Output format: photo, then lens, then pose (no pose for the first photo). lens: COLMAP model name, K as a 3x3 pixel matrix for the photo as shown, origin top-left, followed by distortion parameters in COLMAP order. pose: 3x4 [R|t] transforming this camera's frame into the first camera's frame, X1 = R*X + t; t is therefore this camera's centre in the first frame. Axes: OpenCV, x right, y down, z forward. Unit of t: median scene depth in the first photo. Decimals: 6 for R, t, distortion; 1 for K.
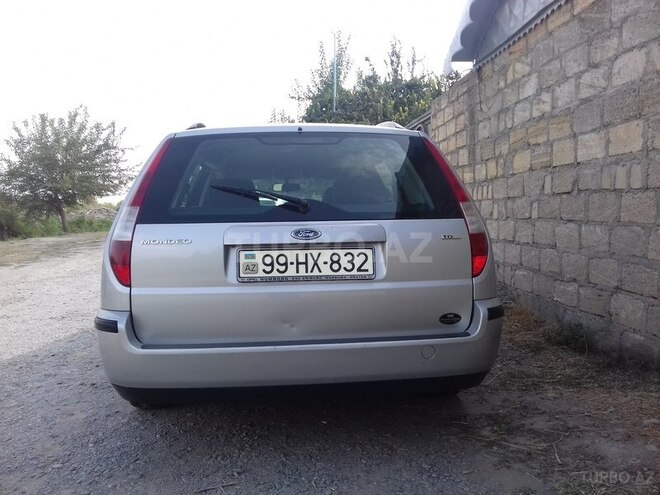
lens RADIAL K [[602.8, 0, 330.0], [0, 602.8, 247.5], [0, 0, 1]] dist [0.090236, -0.172531]
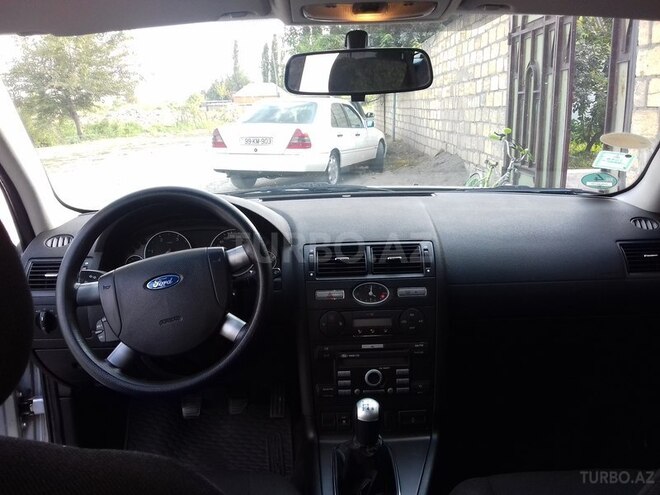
lens RADIAL K [[602.8, 0, 330.0], [0, 602.8, 247.5], [0, 0, 1]] dist [0.090236, -0.172531]
pose [[0.997089, 0.000762, -0.076240, -0.076783], [0.012018, 0.985878, 0.167034, -0.091738], [0.075291, -0.167464, 0.982999, 0.943584]]
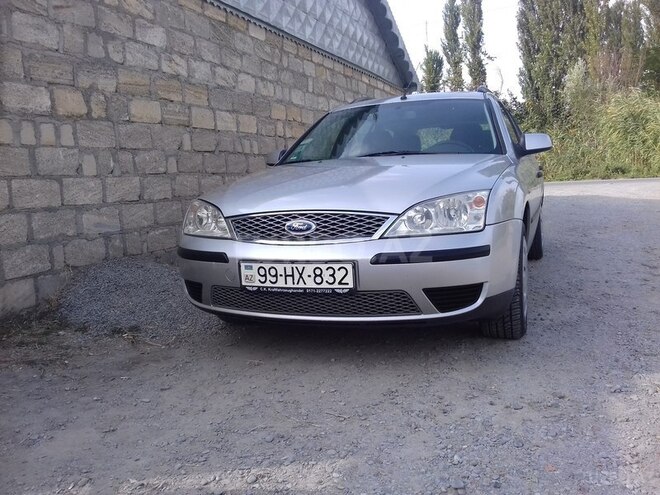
lens RADIAL K [[602.8, 0, 330.0], [0, 602.8, 247.5], [0, 0, 1]] dist [0.090236, -0.172531]
pose [[-0.895808, 0.006953, 0.444386, -0.411536], [0.085894, 0.983735, 0.157756, -0.073200], [-0.436061, 0.179489, -0.881836, 2.111164]]
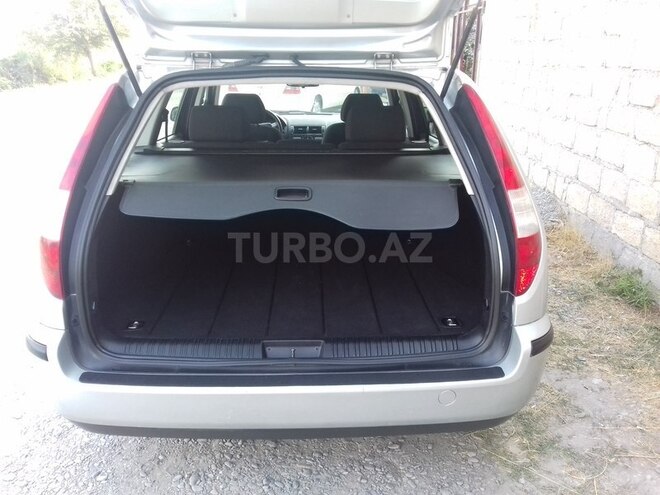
lens RADIAL K [[602.8, 0, 330.0], [0, 602.8, 247.5], [0, 0, 1]] dist [0.090236, -0.172531]
pose [[0.997545, 0.038904, -0.058223, 0.027575], [-0.022925, 0.967083, 0.253427, -0.108019], [0.066166, -0.251470, 0.965601, 0.156357]]
